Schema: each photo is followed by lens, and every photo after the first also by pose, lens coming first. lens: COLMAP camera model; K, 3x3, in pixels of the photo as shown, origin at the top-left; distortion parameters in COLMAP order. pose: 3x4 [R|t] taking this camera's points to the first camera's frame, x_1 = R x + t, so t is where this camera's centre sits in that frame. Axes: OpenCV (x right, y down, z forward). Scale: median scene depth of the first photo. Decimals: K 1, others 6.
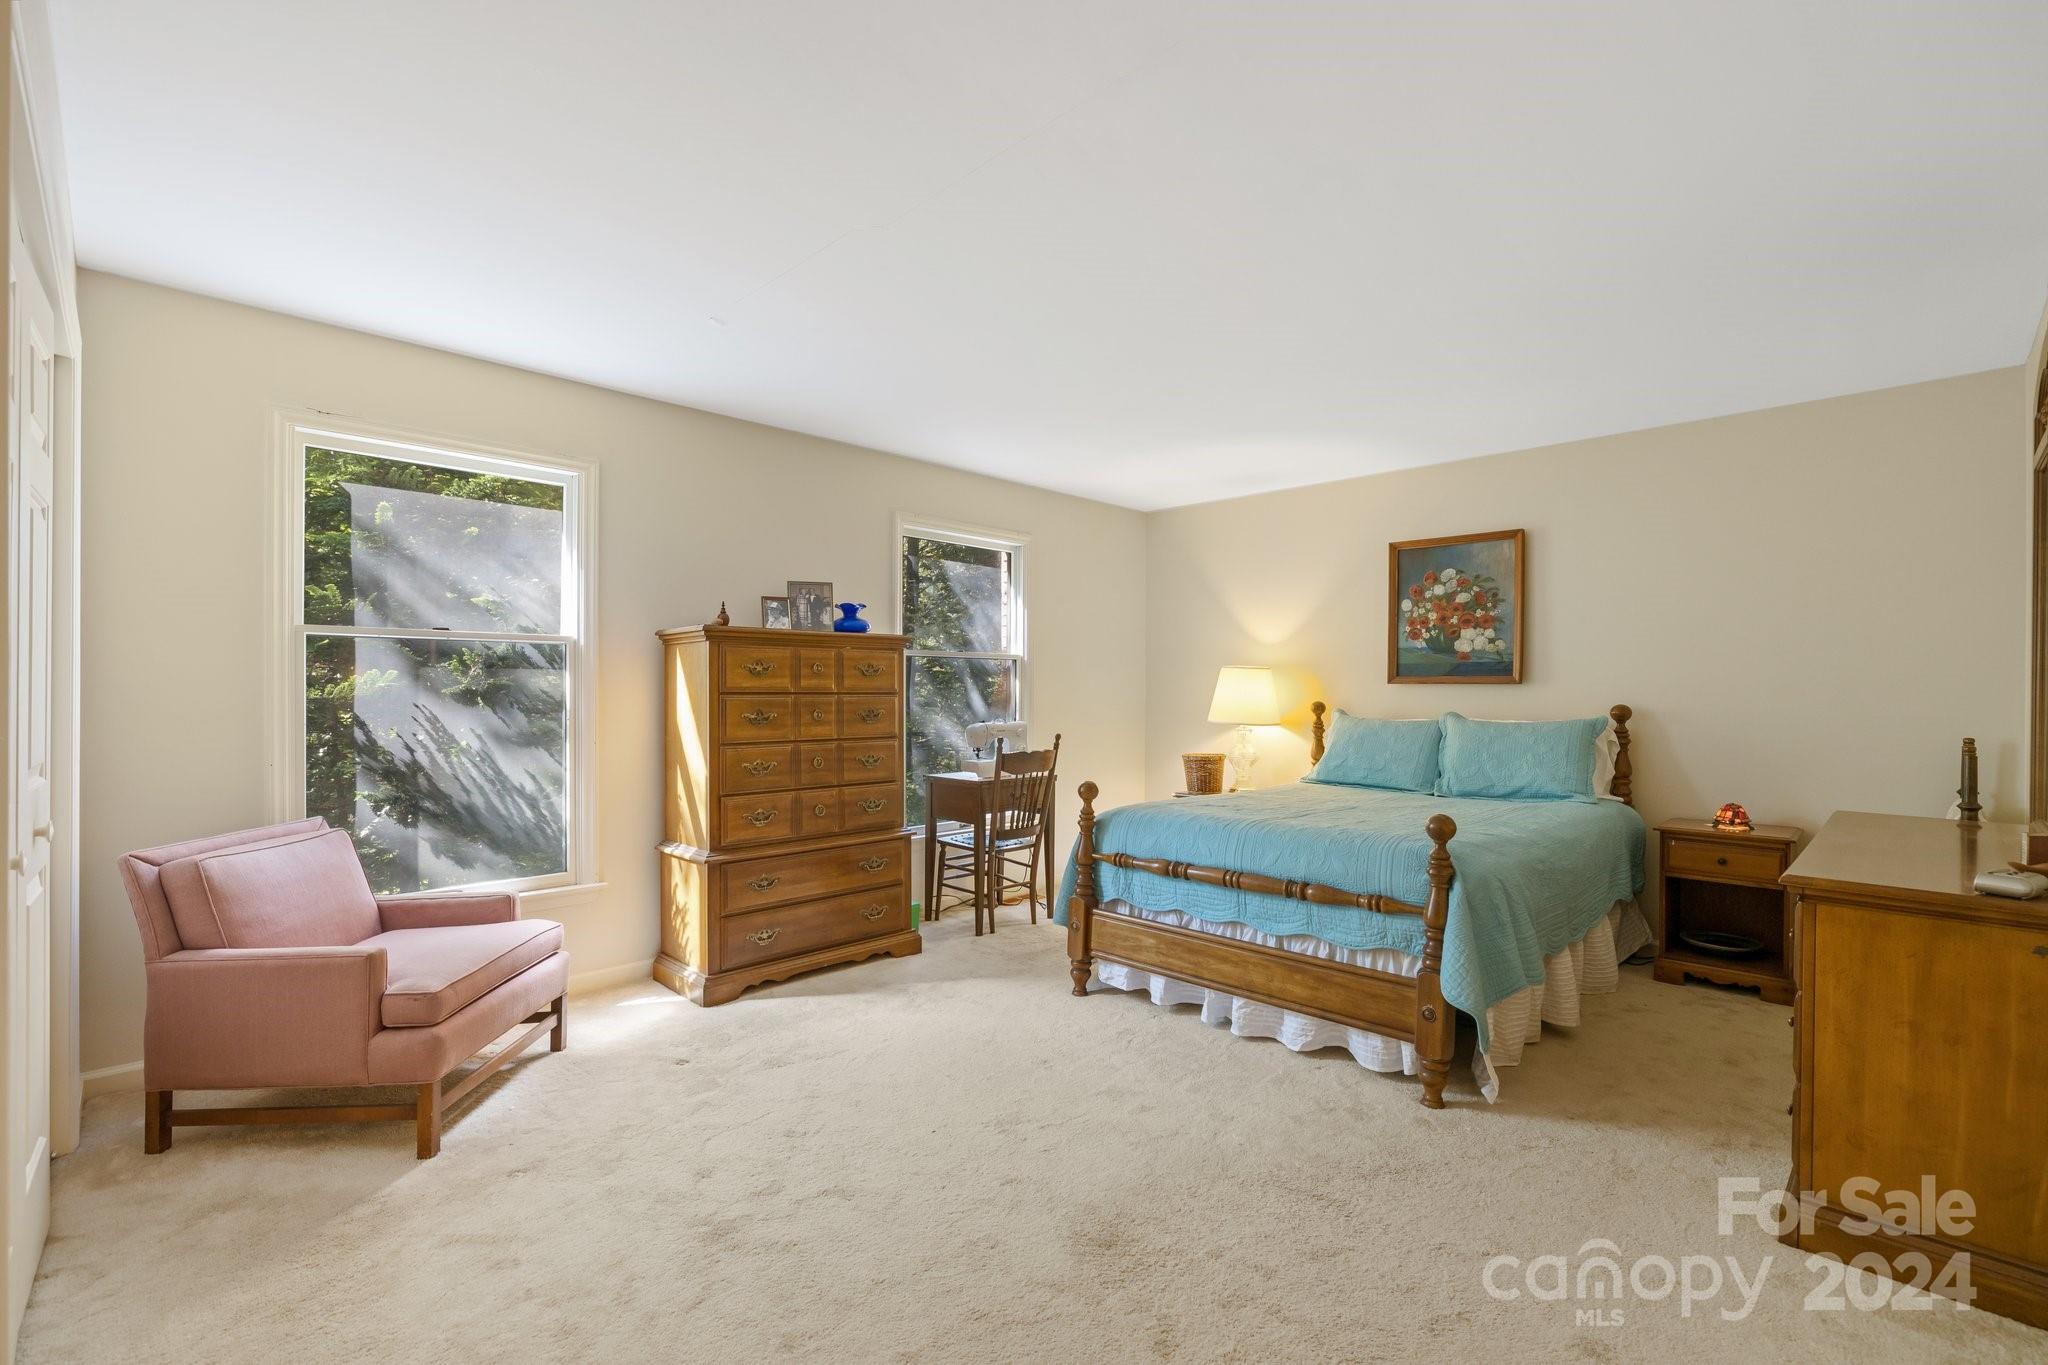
lens RADIAL K [[927.9, 0, 1025.1], [0, 927.9, 689.9], [0, 0, 1]] dist [-0.001053, 0.000346]
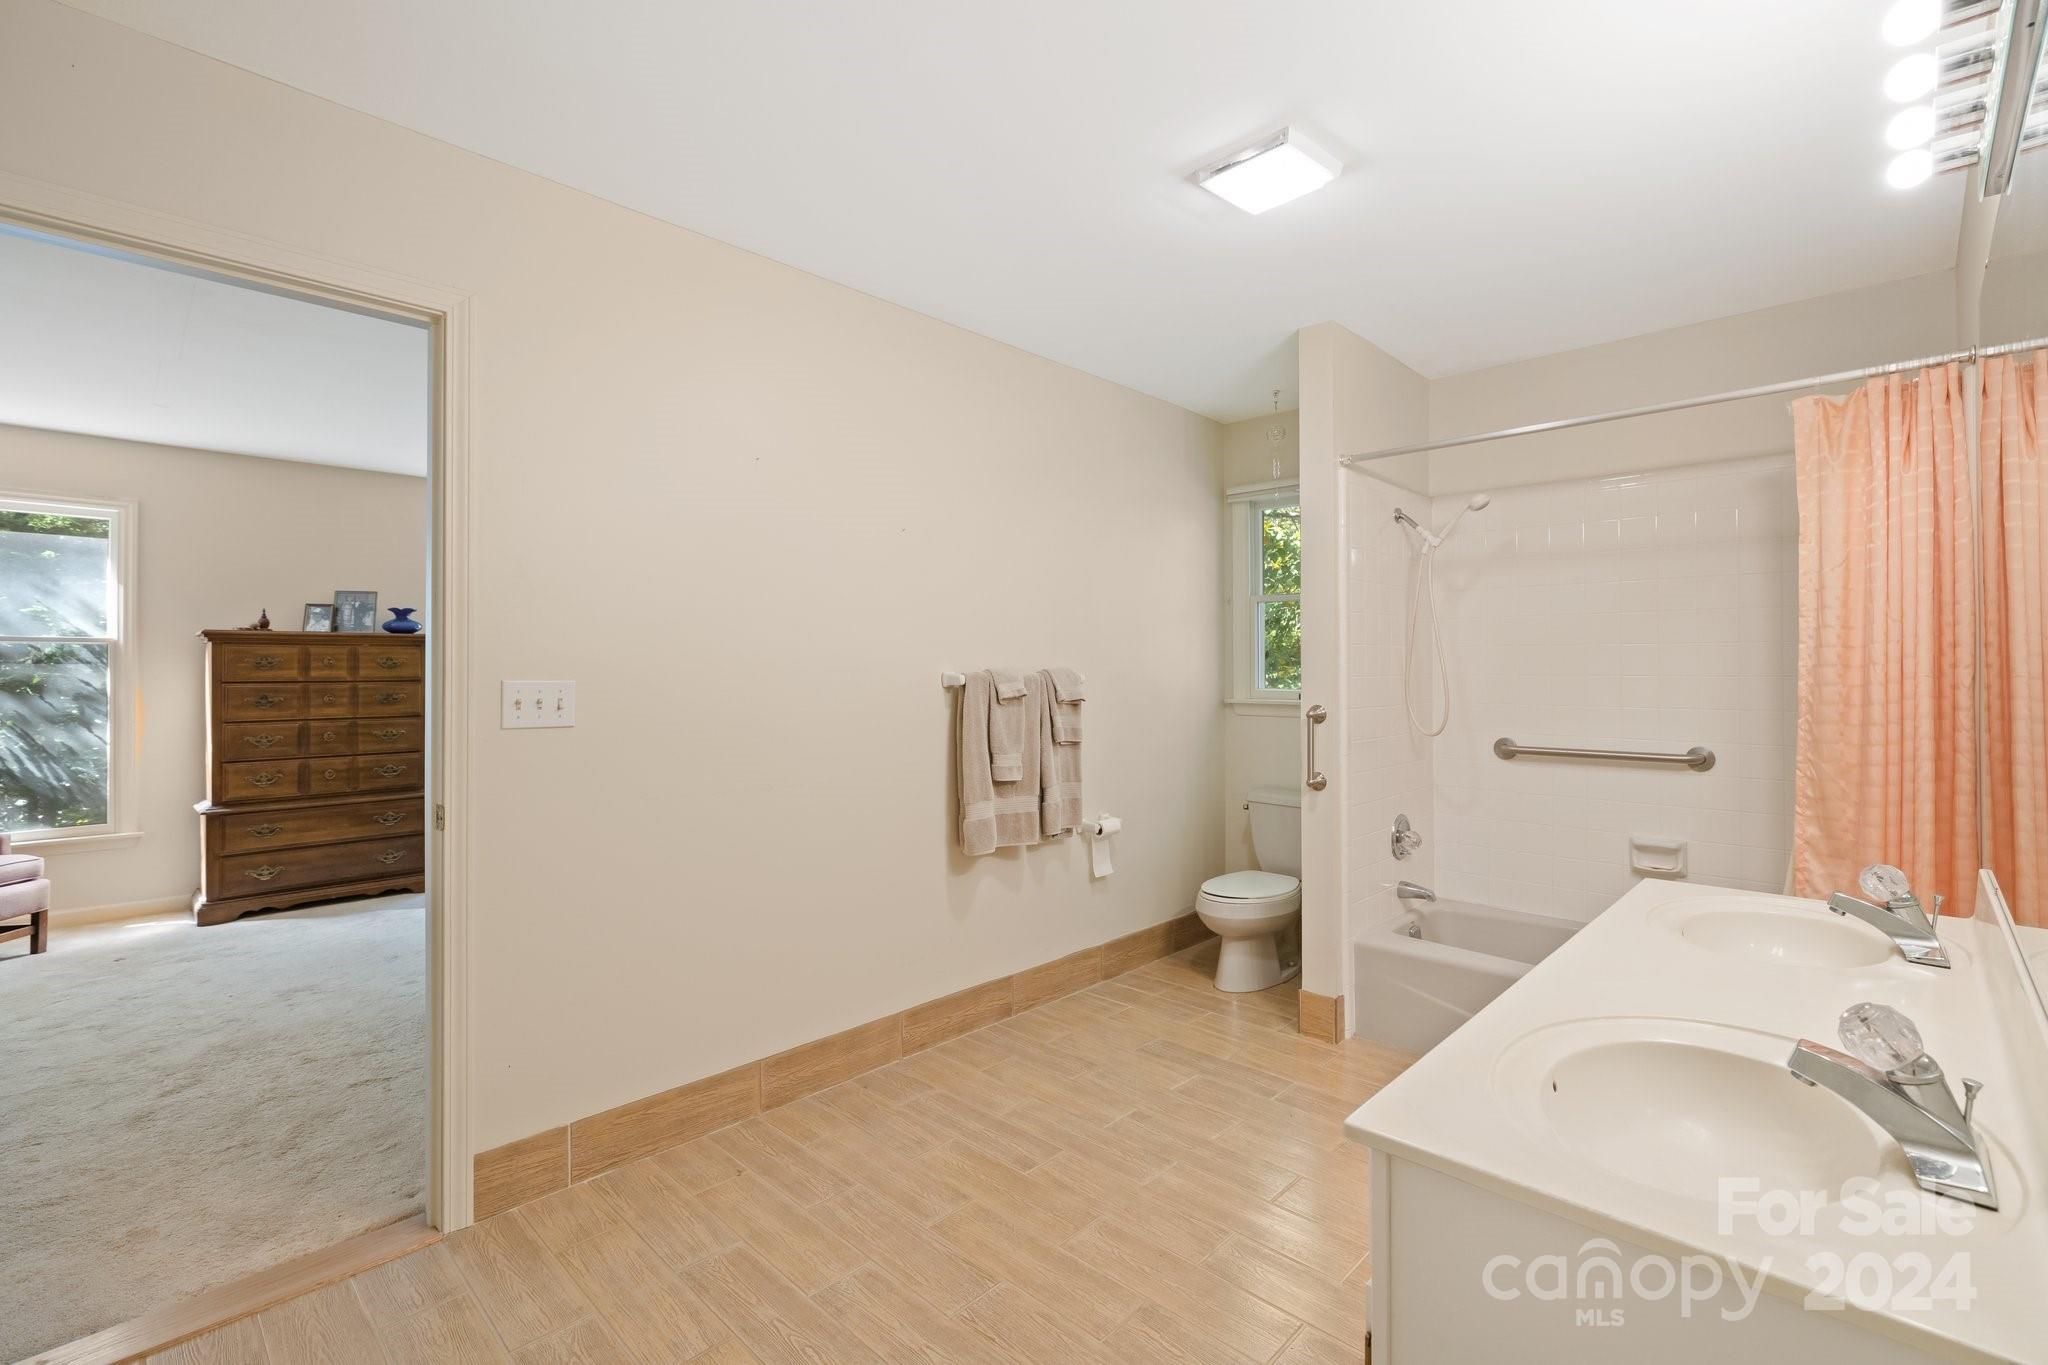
lens RADIAL K [[927.9, 0, 1023.0], [0, 927.9, 672.2], [0, 0, 1]] dist [-0.001053, 0.000346]
pose [[0.999895, -0.005161, 0.013534, 0.710224], [0.005163, 0.999987, -0.000177, -0.004226], [-0.013533, 0.000247, 0.999908, -0.274422]]
